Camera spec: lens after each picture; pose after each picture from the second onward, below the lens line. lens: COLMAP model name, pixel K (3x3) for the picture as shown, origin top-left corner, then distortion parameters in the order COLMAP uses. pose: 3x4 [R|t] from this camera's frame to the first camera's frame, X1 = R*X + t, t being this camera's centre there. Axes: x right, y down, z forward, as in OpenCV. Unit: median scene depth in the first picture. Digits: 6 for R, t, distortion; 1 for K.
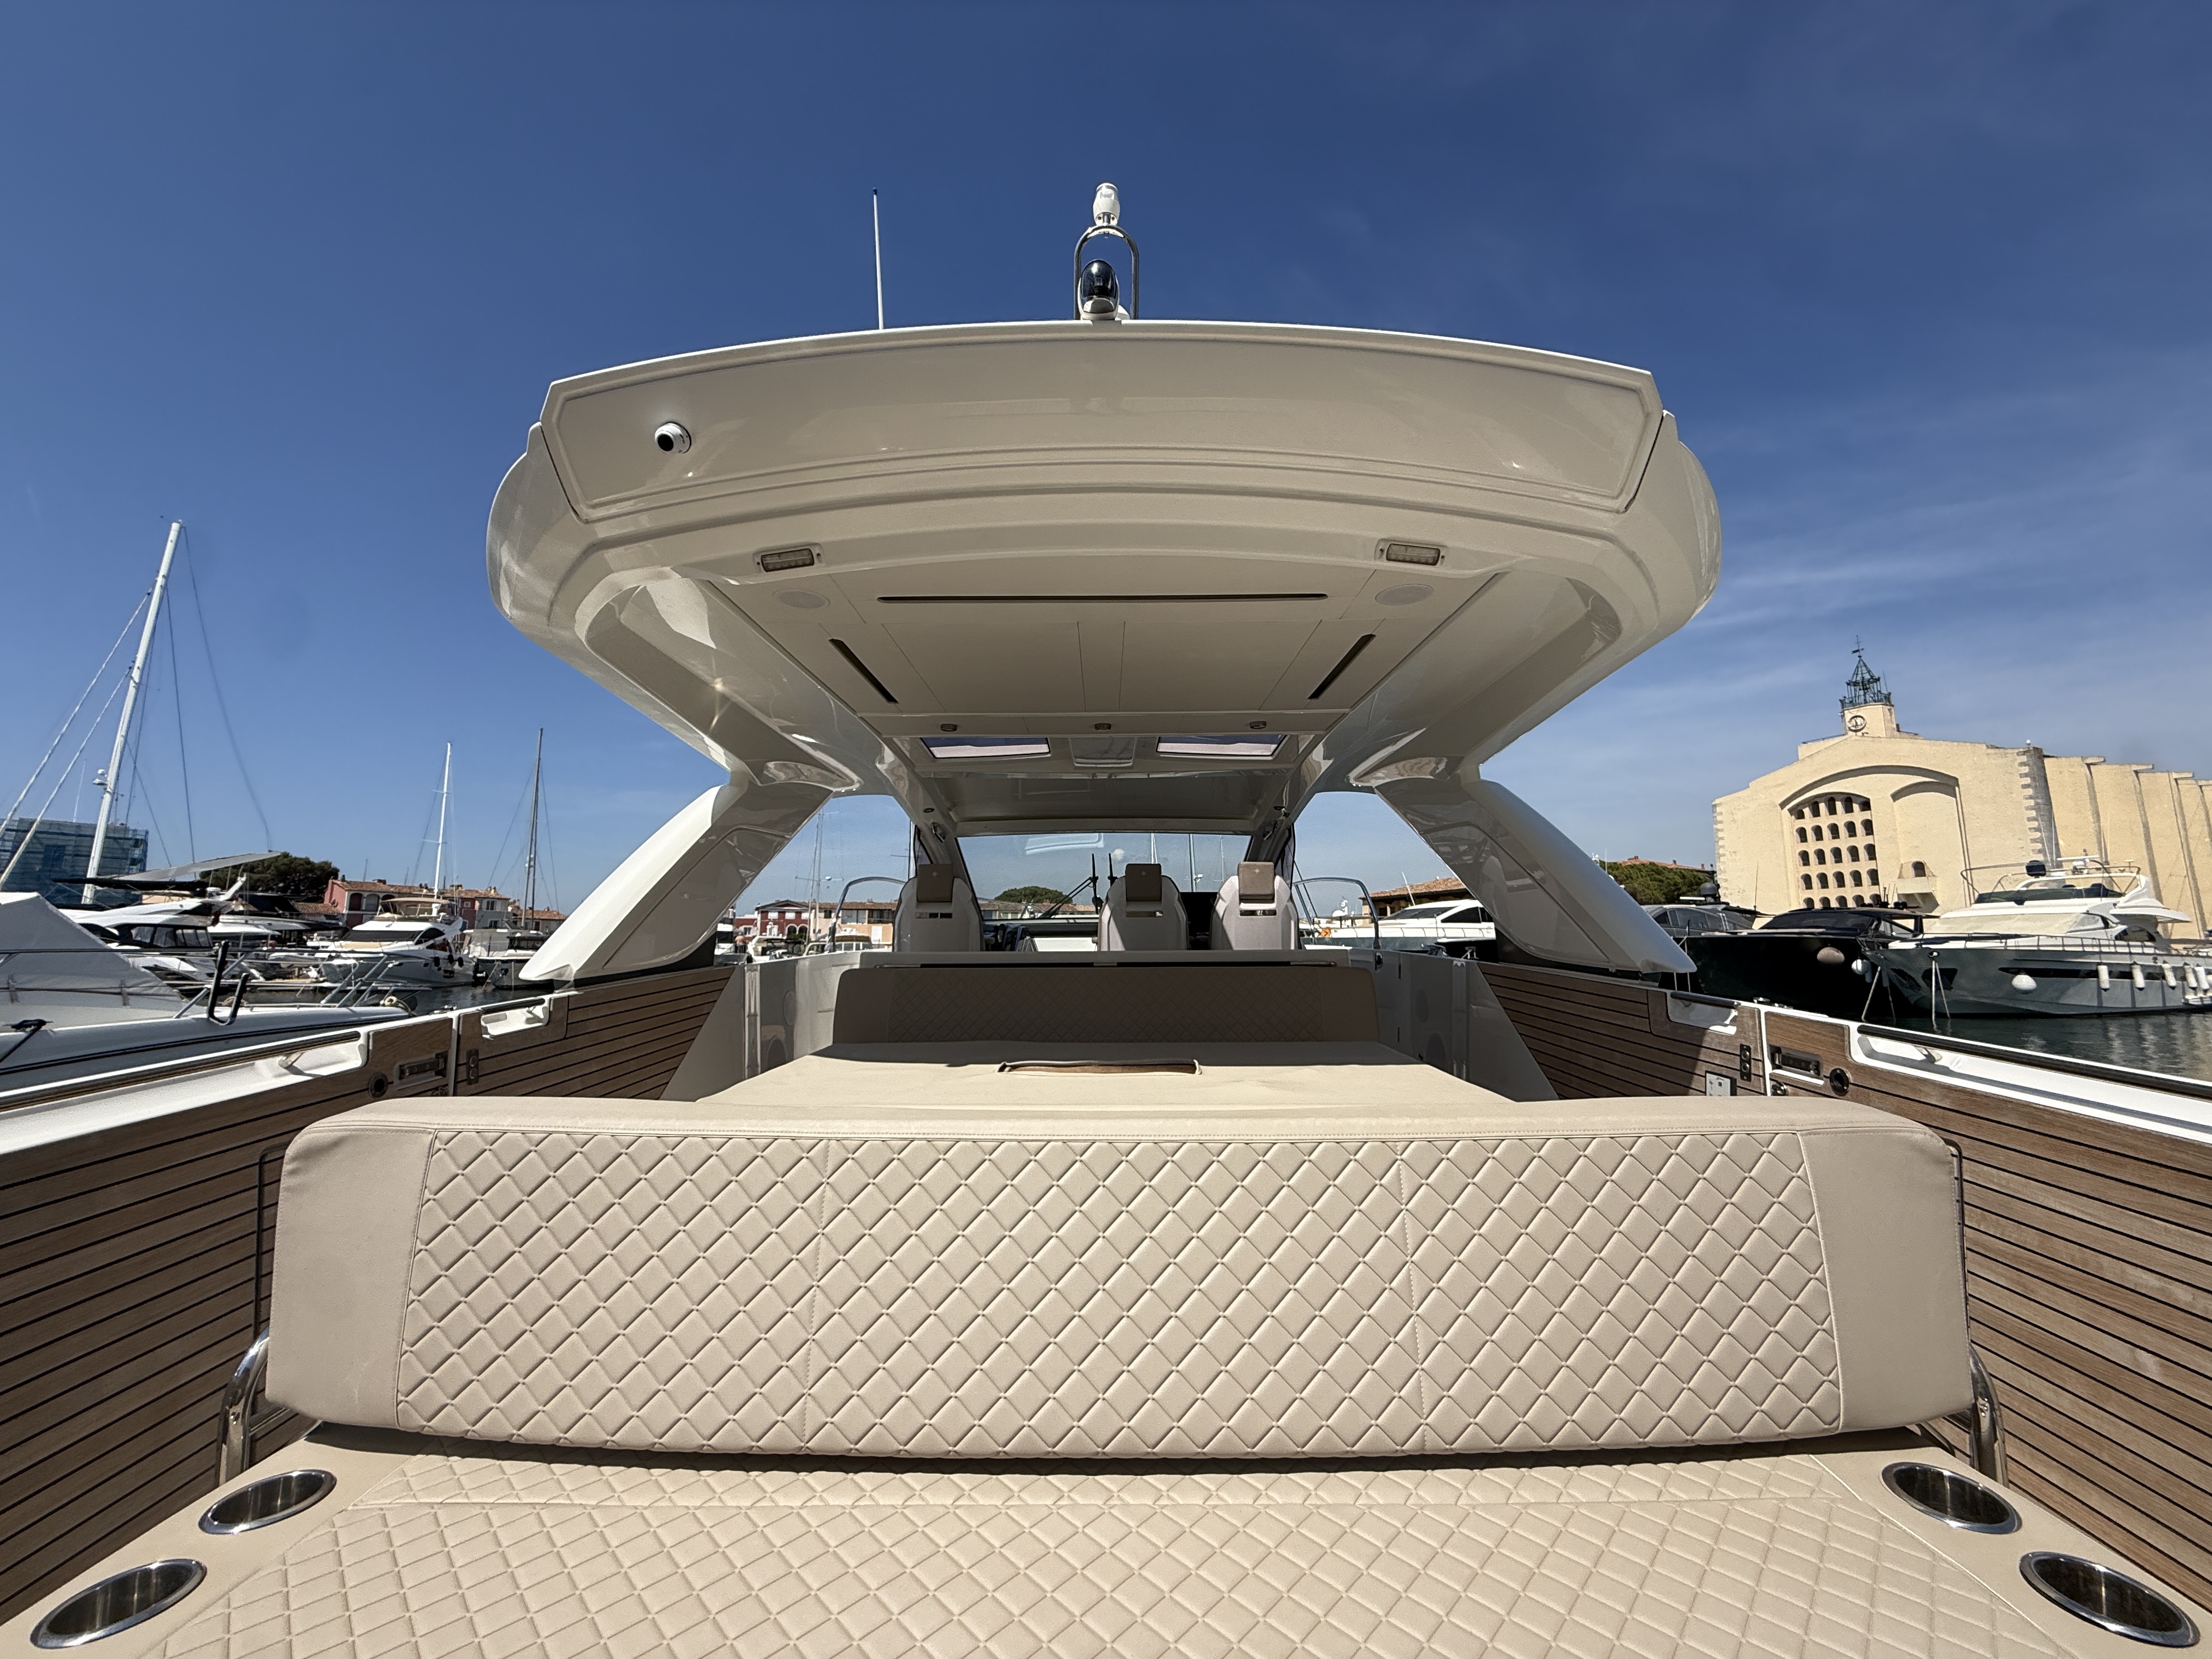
lens RADIAL K [[881.5, 0, 1096.4], [0, 881.5, 834.8], [0, 0, 1]] dist [-0.000891, 0.000303]
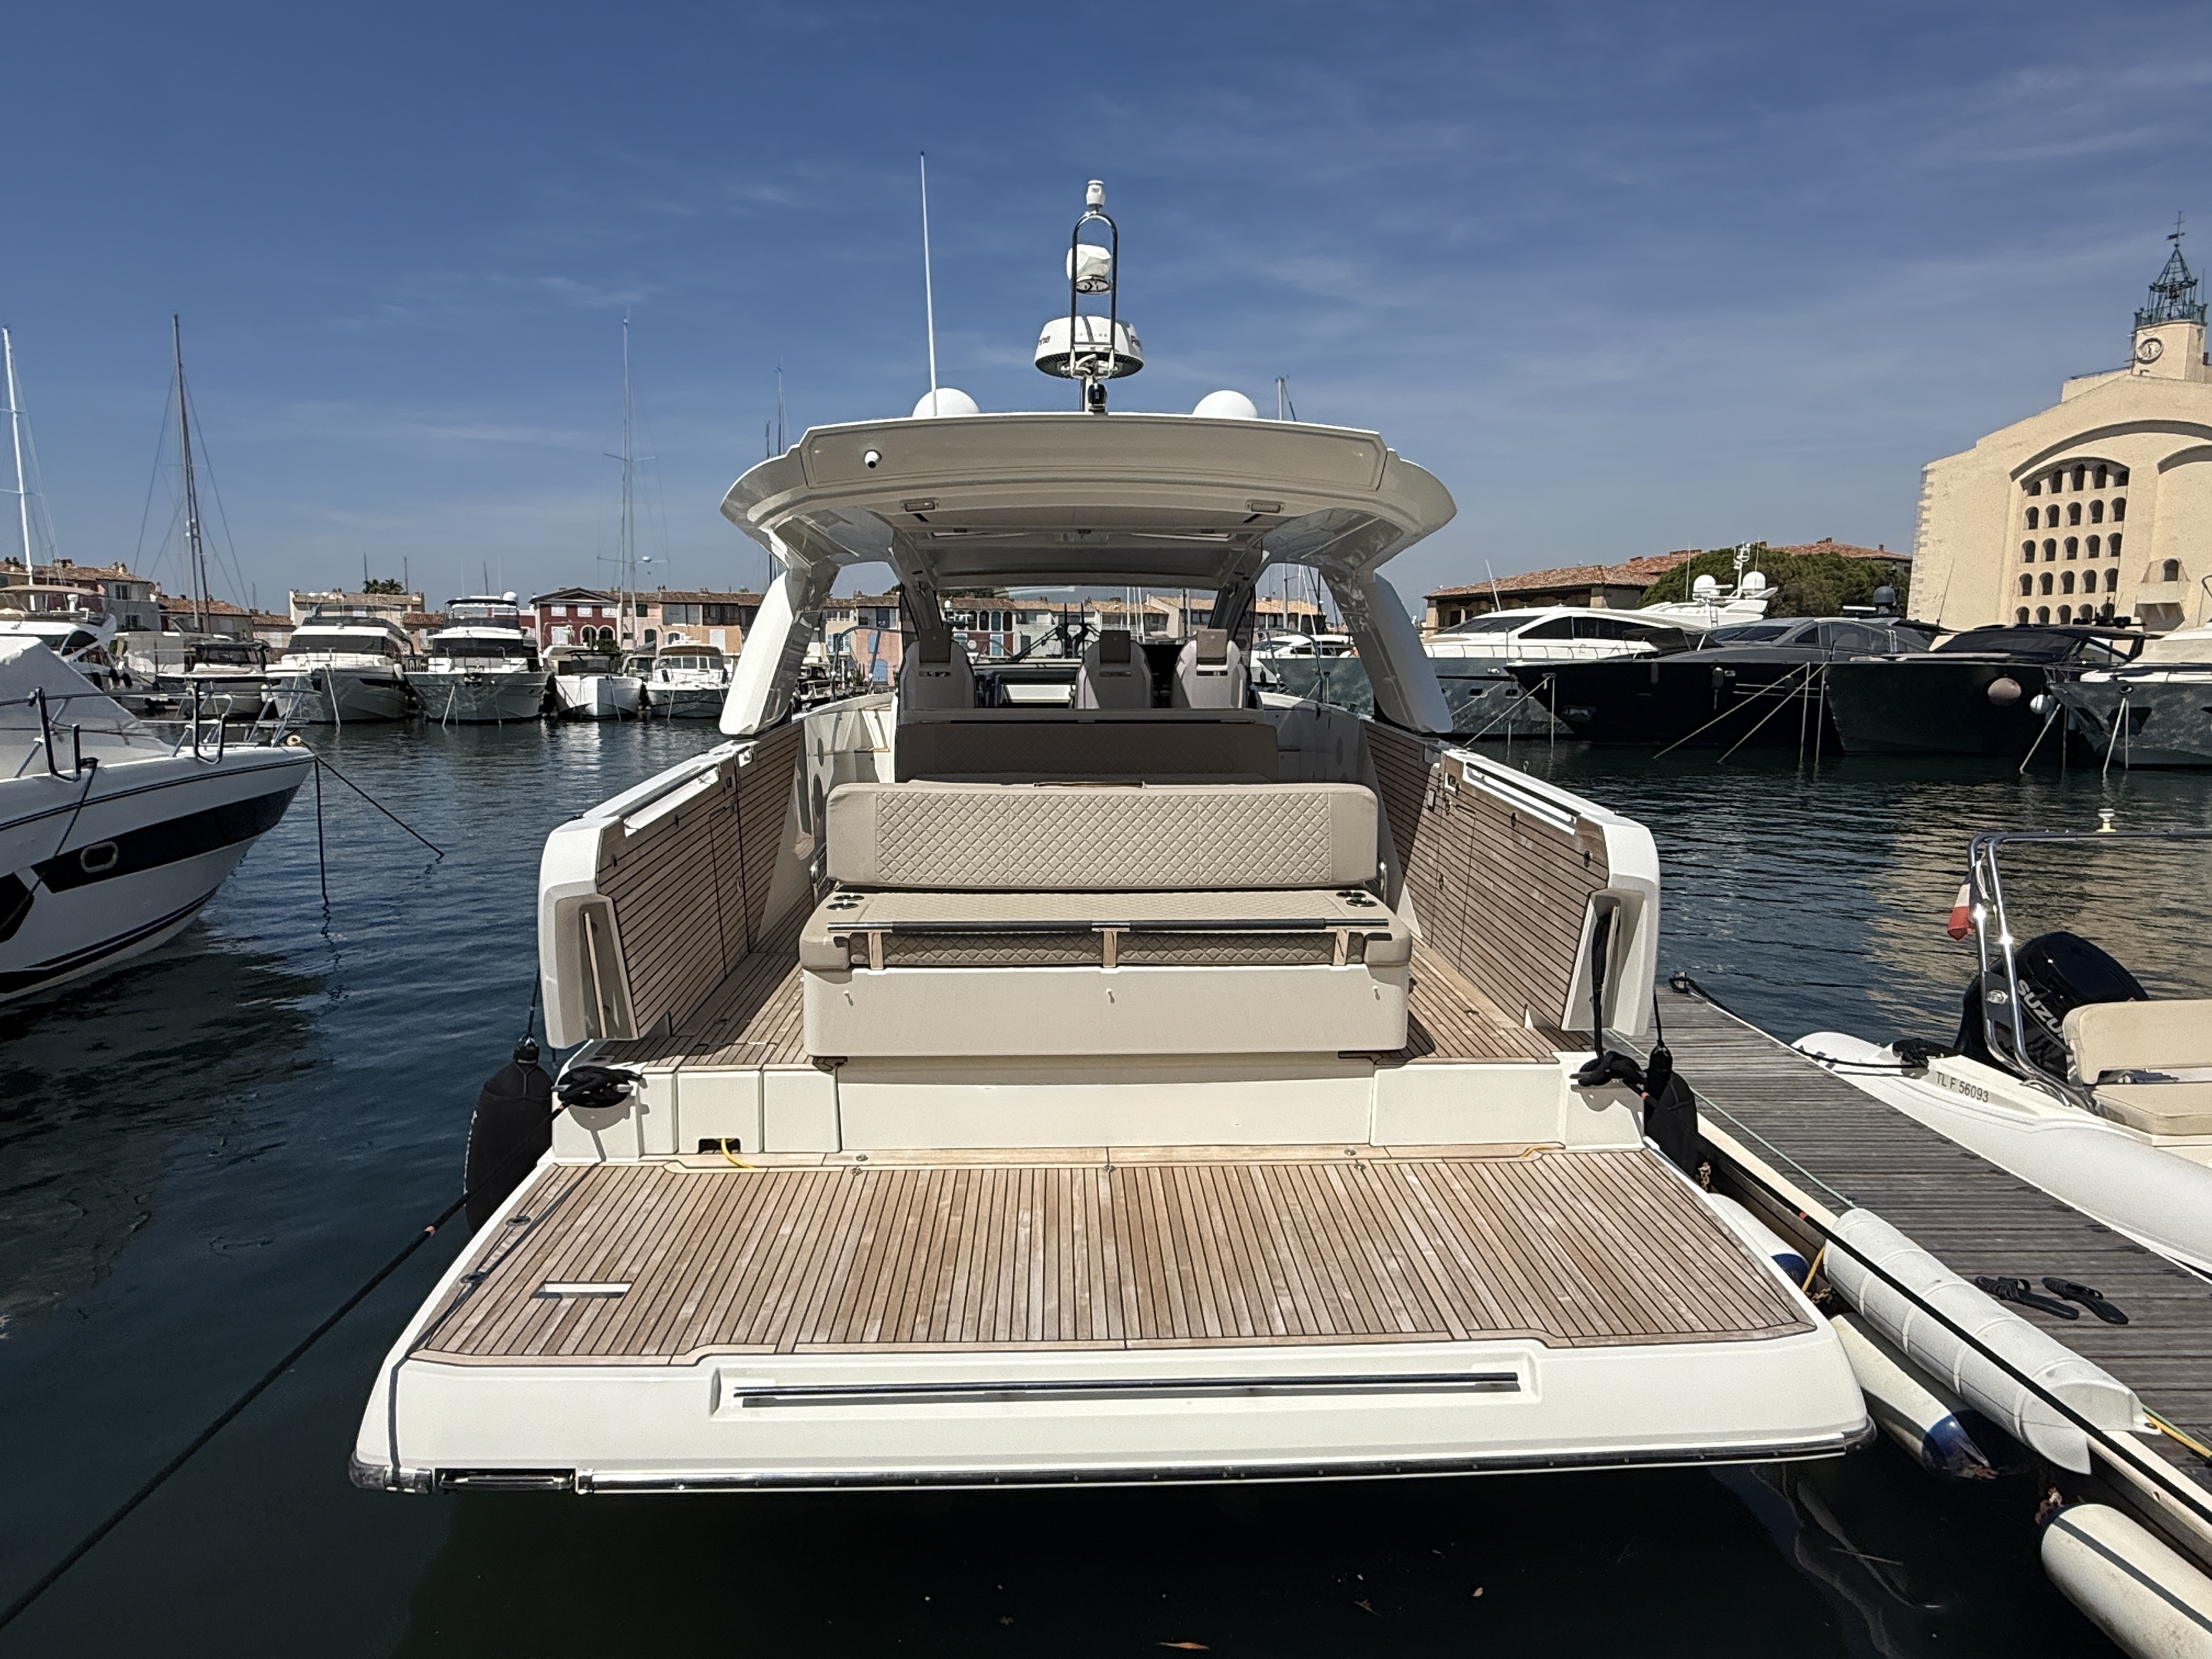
lens RADIAL K [[1318.2, 0, 1106.0], [0, 1318.2, 829.5], [0, 0, 1]] dist [0.002438, -0.001040]
pose [[0.998799, 0.002256, 0.048947, -0.004125], [-0.014486, 0.967886, 0.250973, -0.014288], [-0.046809, -0.251380, 0.966756, -0.071680]]
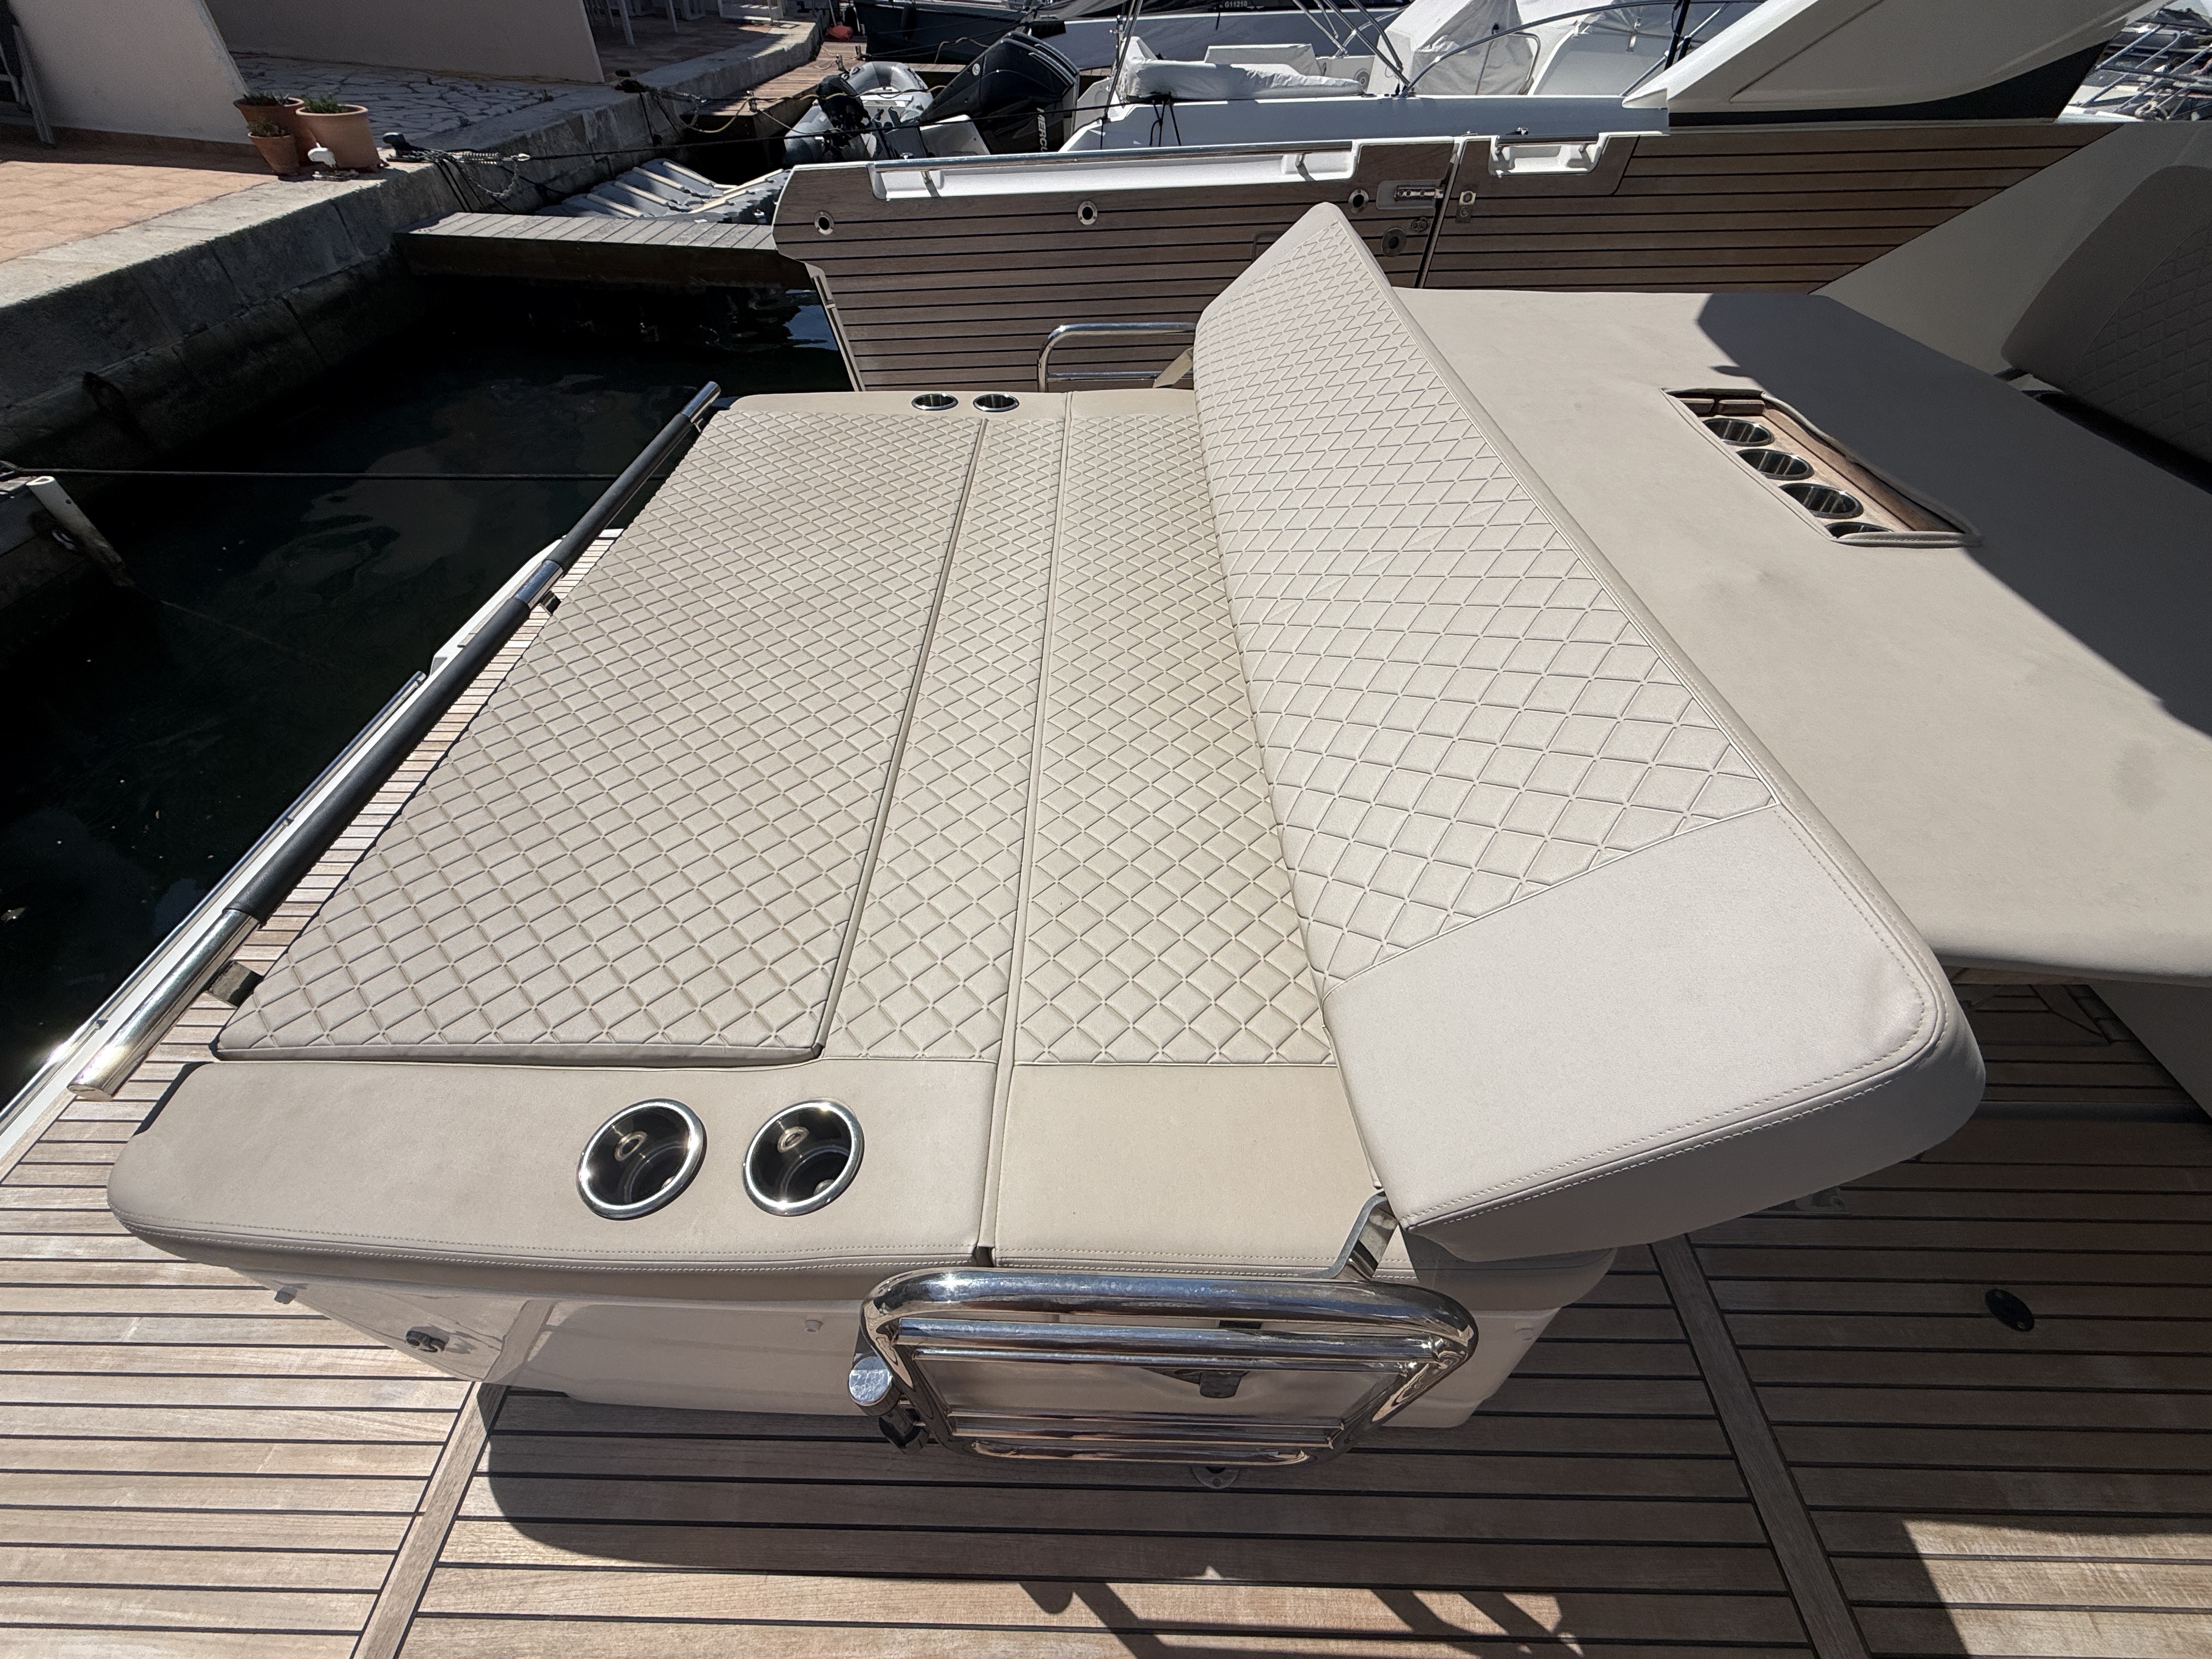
lens RADIAL K [[881.5, 0, 1096.4], [0, 881.5, 834.8], [0, 0, 1]] dist [-0.000891, 0.000303]
pose [[-0.008728, 0.717835, -0.696159, 0.027413], [0.098334, 0.693427, 0.713785, -0.000832], [0.995115, -0.062226, -0.076640, 0.025296]]
